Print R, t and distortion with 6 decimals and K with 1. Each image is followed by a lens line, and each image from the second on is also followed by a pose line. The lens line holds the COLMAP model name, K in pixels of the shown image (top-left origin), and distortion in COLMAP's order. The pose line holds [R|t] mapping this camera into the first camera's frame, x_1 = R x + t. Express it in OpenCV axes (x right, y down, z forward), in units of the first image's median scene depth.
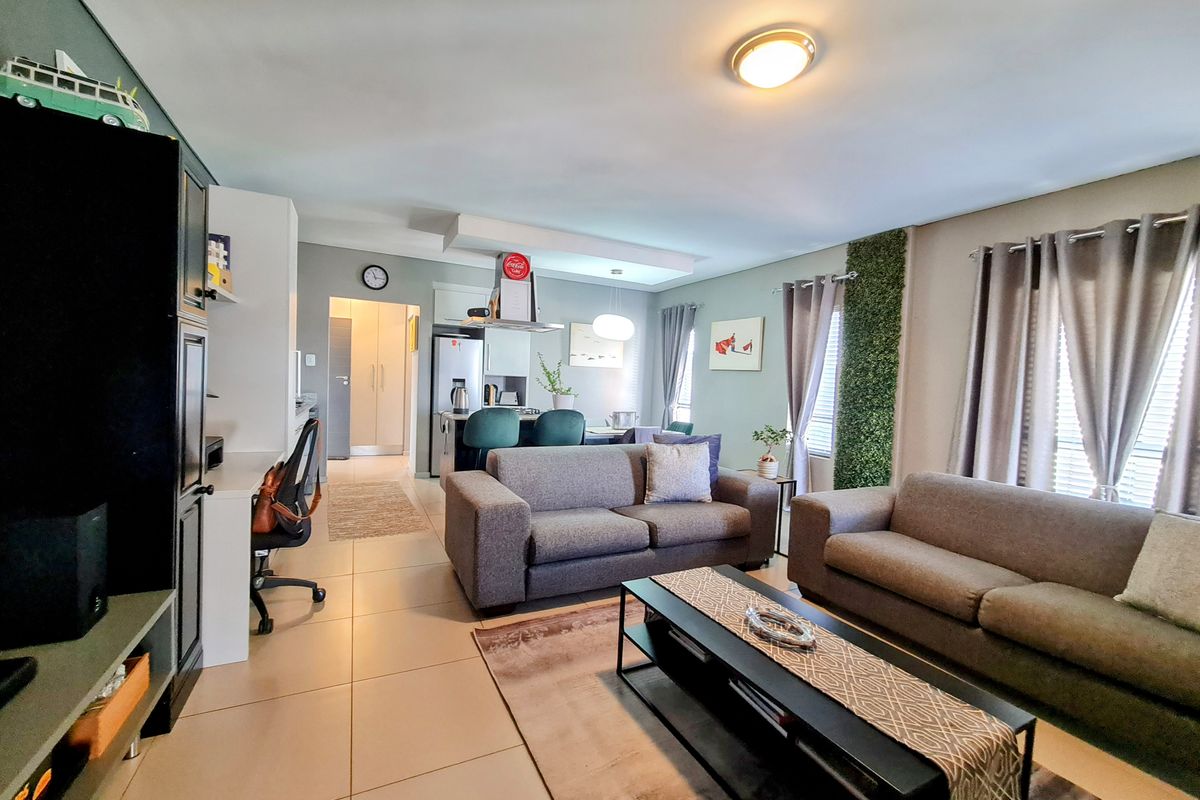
lens RADIAL K [[493.9, 0, 600.0], [0, 493.9, 400.0], [0, 0, 1]] dist [-0.001013, -0.000094]
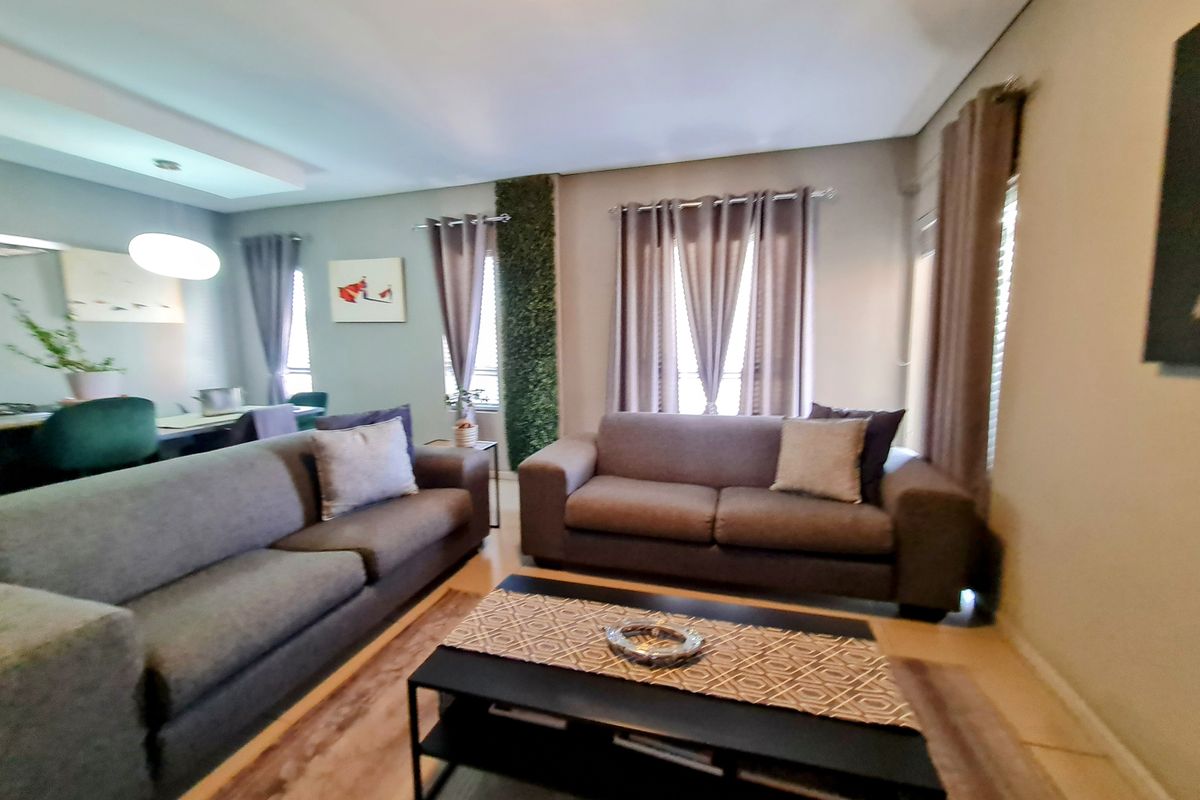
lens RADIAL K [[492.6, 0, 600.0], [0, 492.6, 400.0], [0, 0, 1]] dist [0.000095, 0.004961]
pose [[0.693139, -0.134557, 0.708133, -0.102112], [0.065316, 0.990105, 0.124203, -0.015004], [-0.717839, -0.039837, 0.695069, 0.249634]]
